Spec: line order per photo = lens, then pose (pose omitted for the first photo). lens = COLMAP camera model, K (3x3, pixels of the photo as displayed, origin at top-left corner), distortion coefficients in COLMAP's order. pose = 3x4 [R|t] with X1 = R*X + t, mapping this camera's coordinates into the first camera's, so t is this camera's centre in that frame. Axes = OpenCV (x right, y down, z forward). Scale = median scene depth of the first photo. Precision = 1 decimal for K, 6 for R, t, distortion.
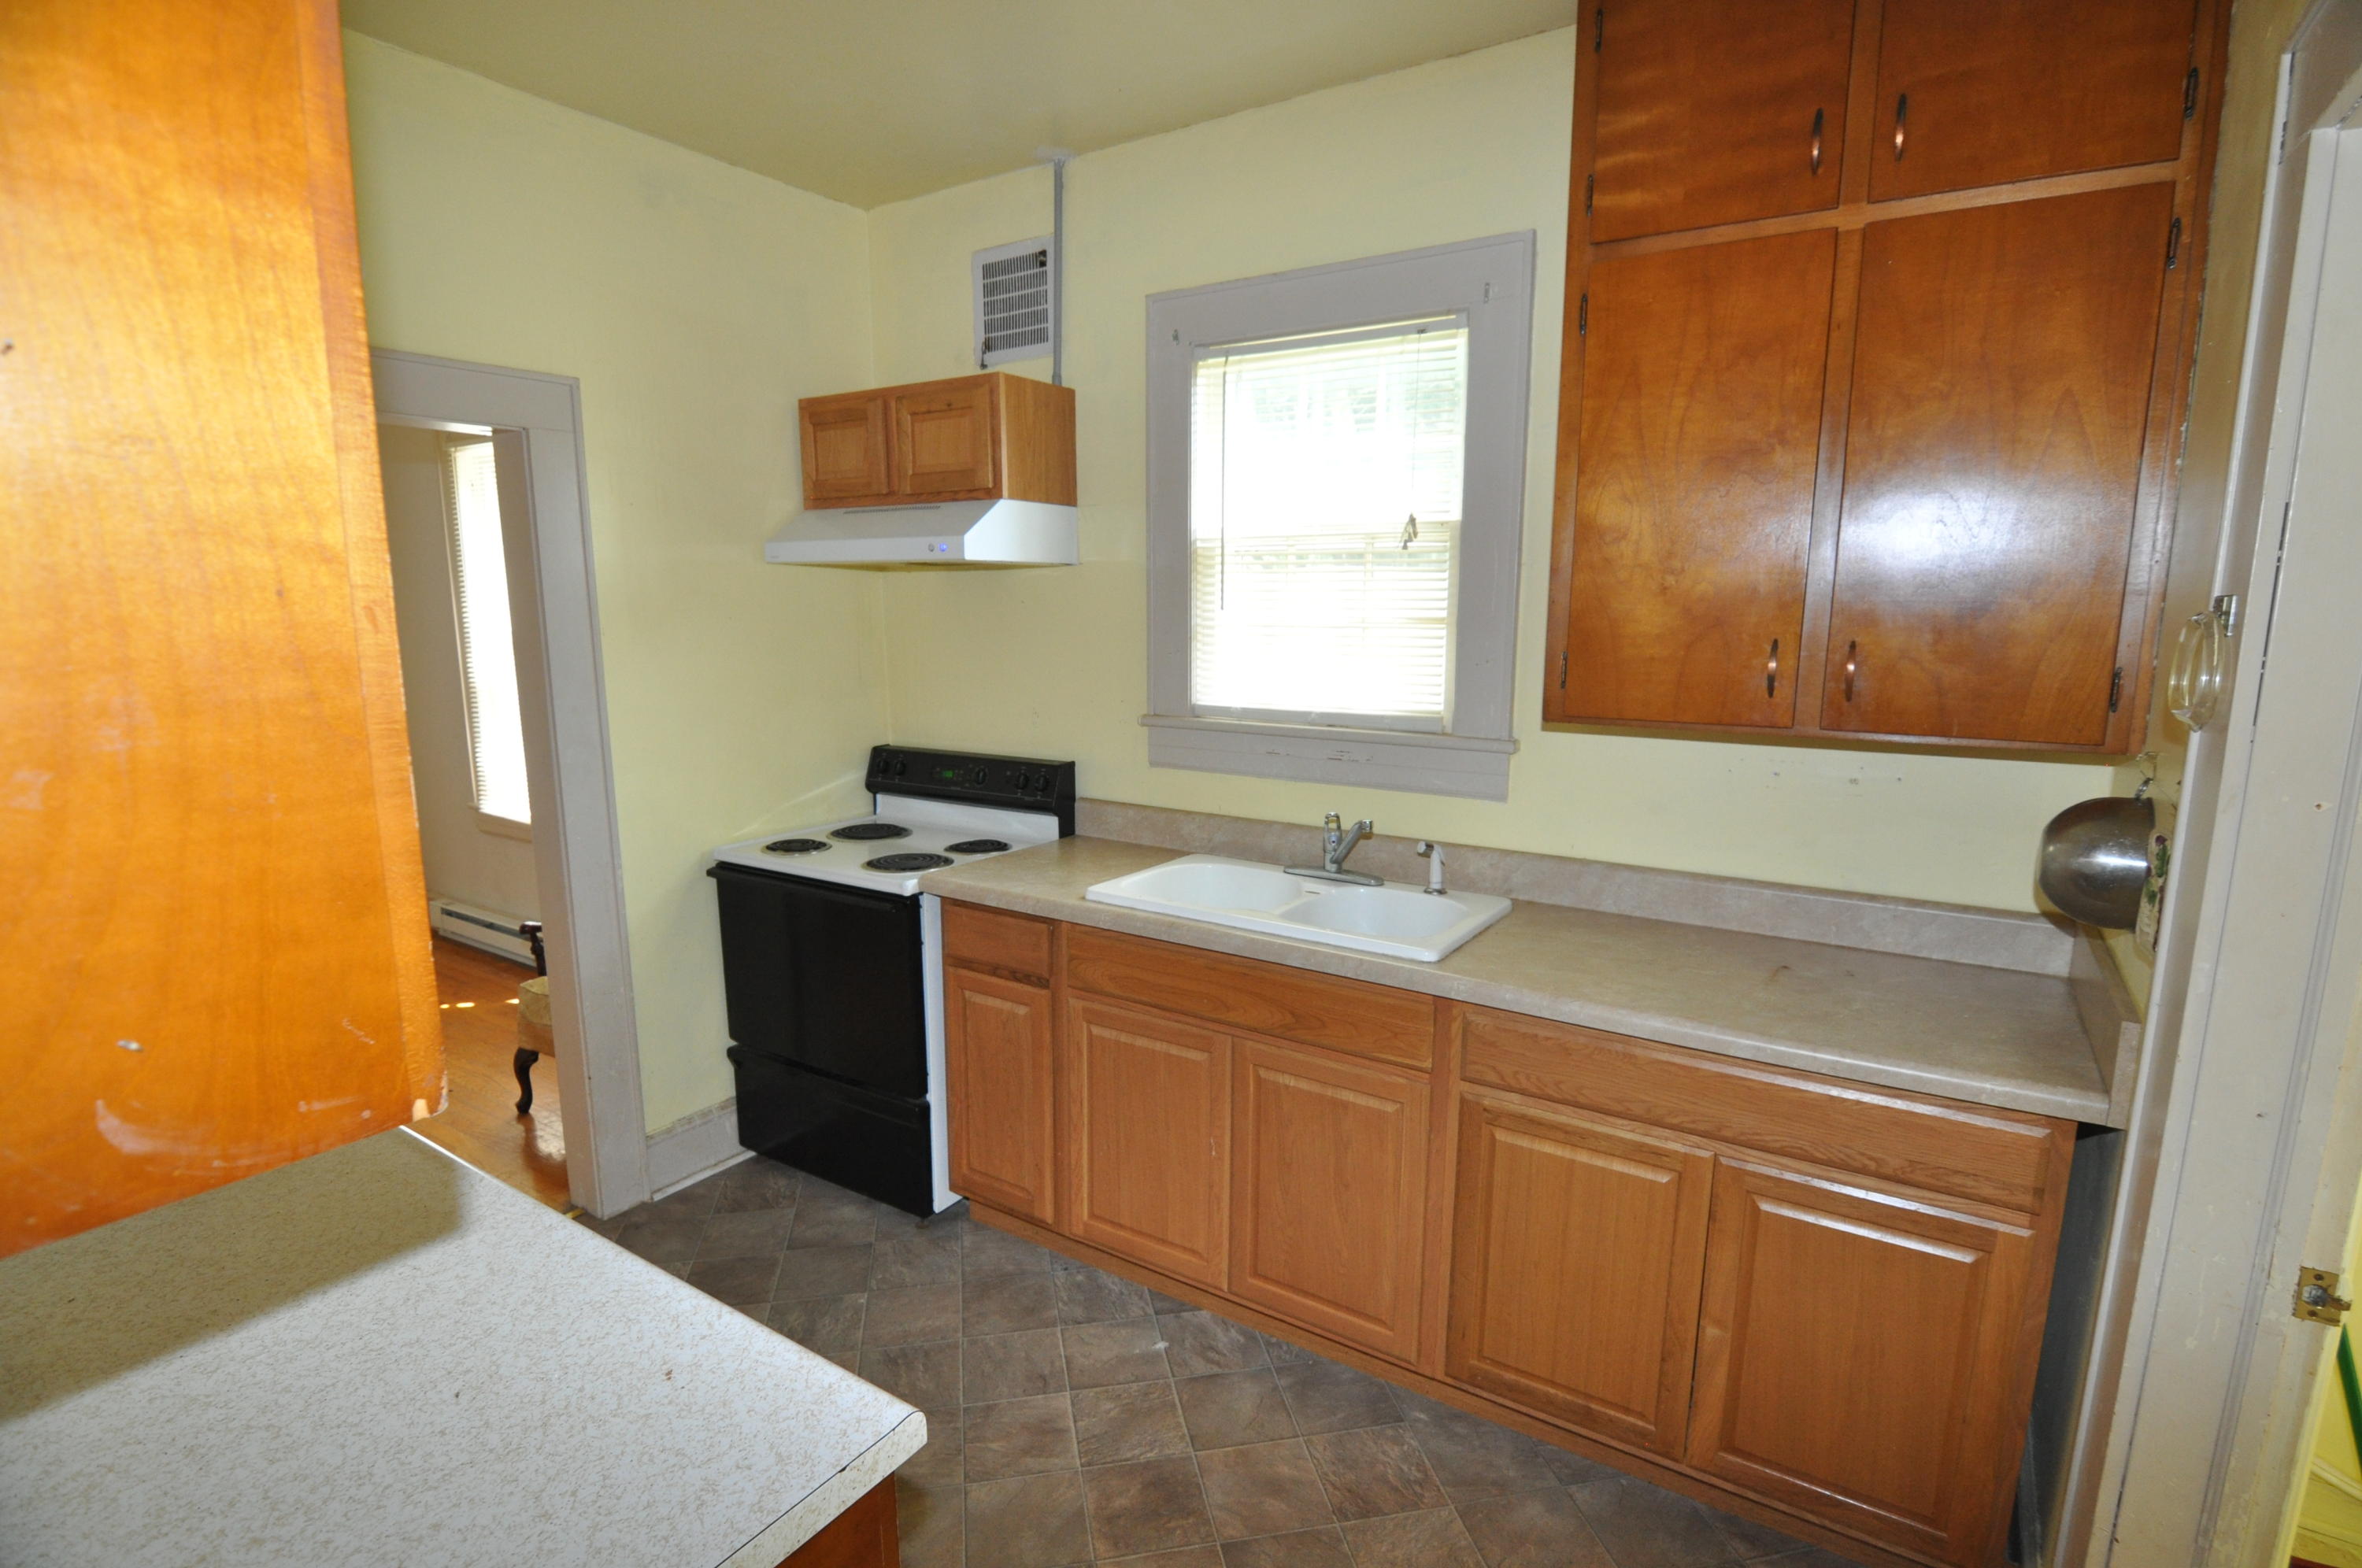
lens RADIAL K [[1135.0, 0, 1193.1], [0, 1135.0, 796.4], [0, 0, 1]] dist [-0.001032, -0.021999]
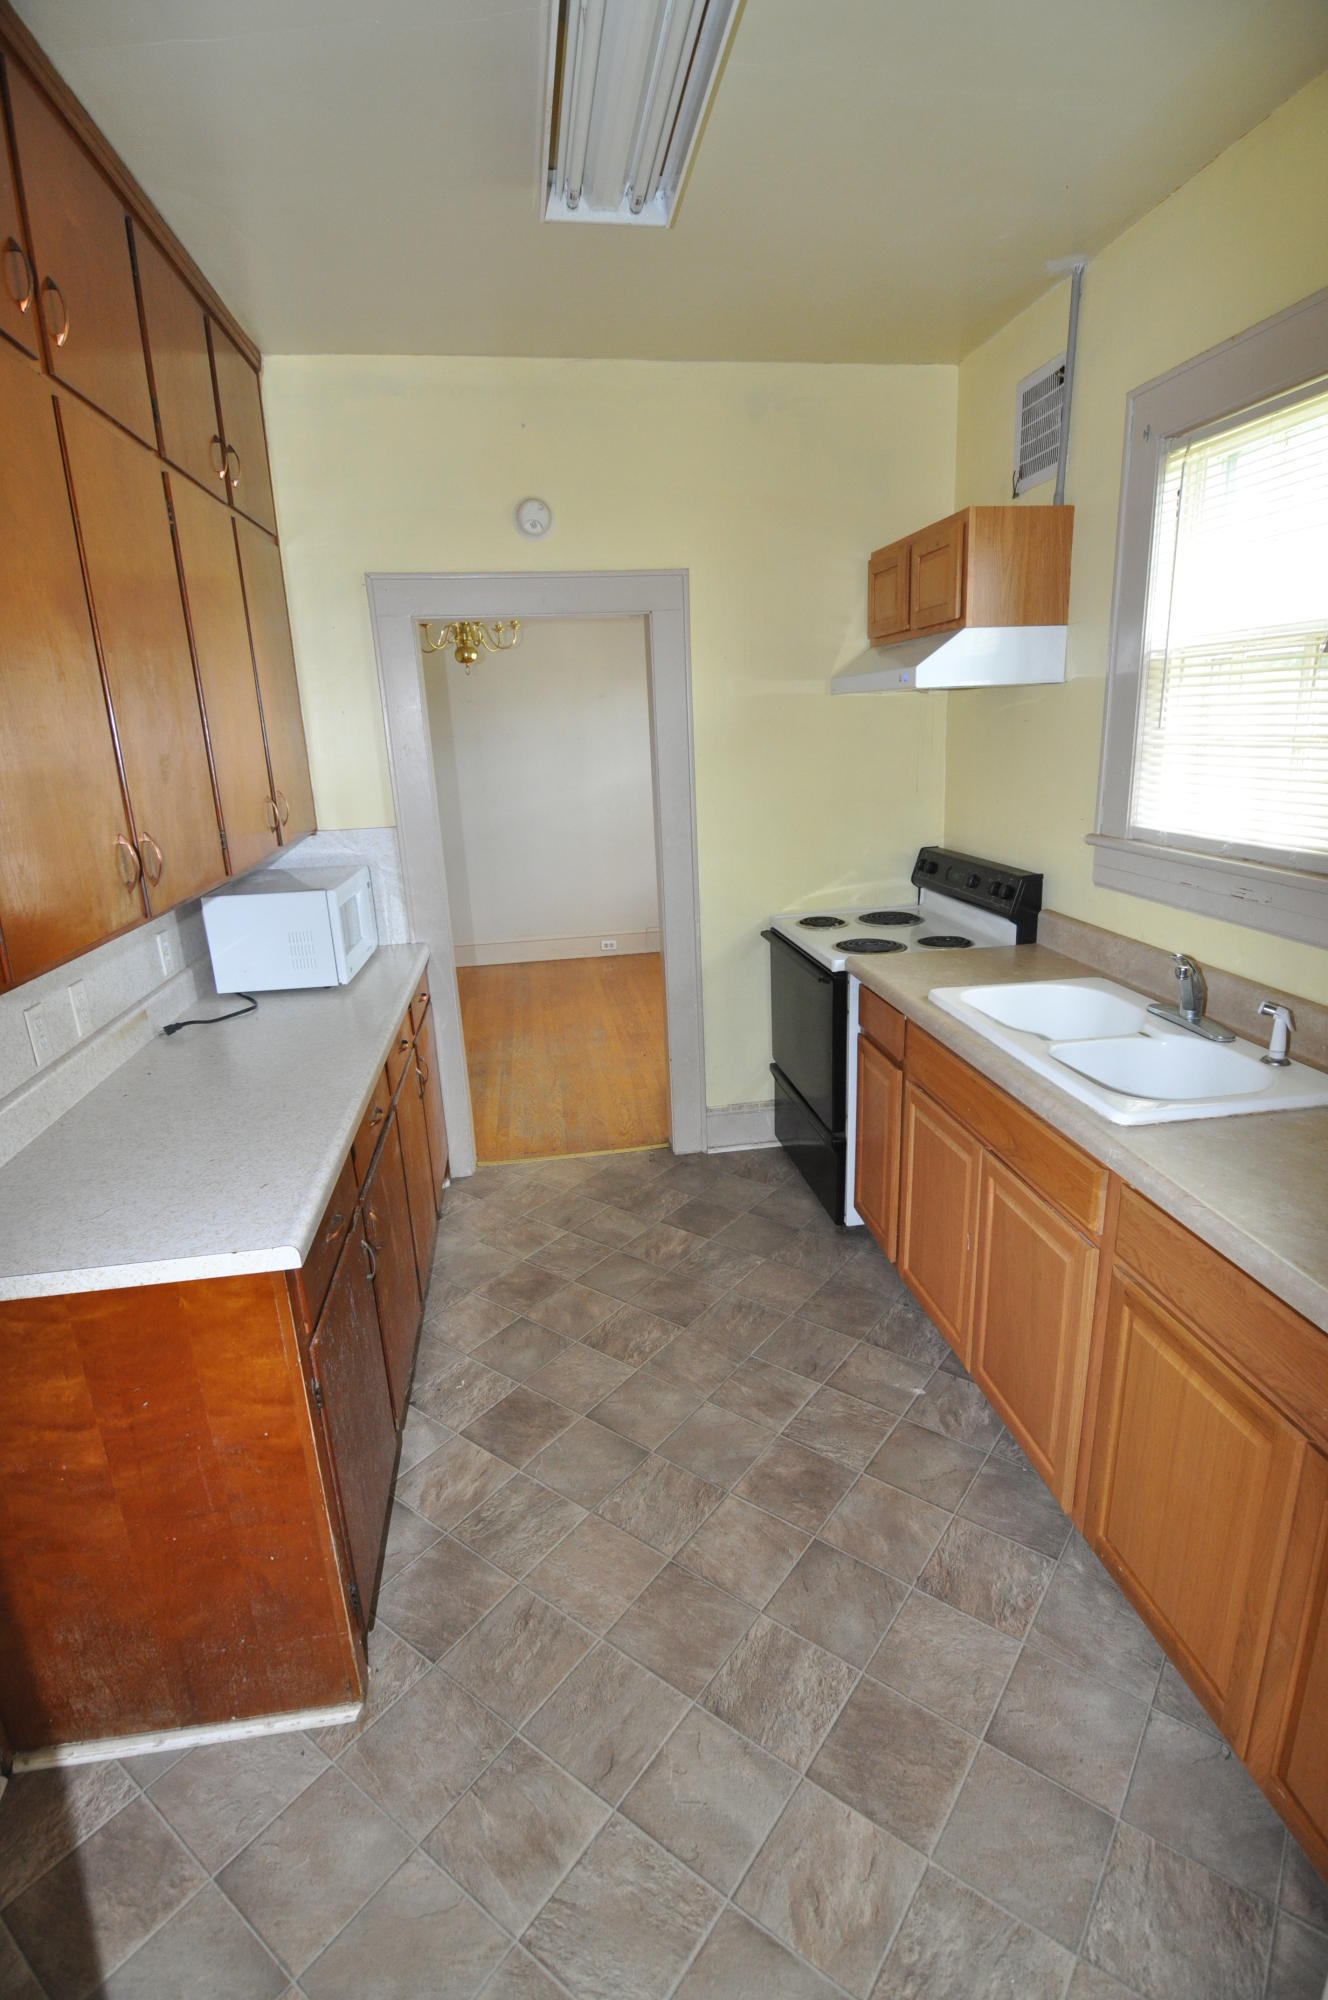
lens RADIAL K [[961.2, 0, 664.8], [0, 961.2, 995.3], [0, 0, 1]] dist [-0.001032, -0.021999]
pose [[0.668409, 0.174965, -0.722922, 0.365705], [-0.083889, 0.983471, 0.160461, -0.038181], [0.739048, -0.046608, 0.672038, 0.146830]]
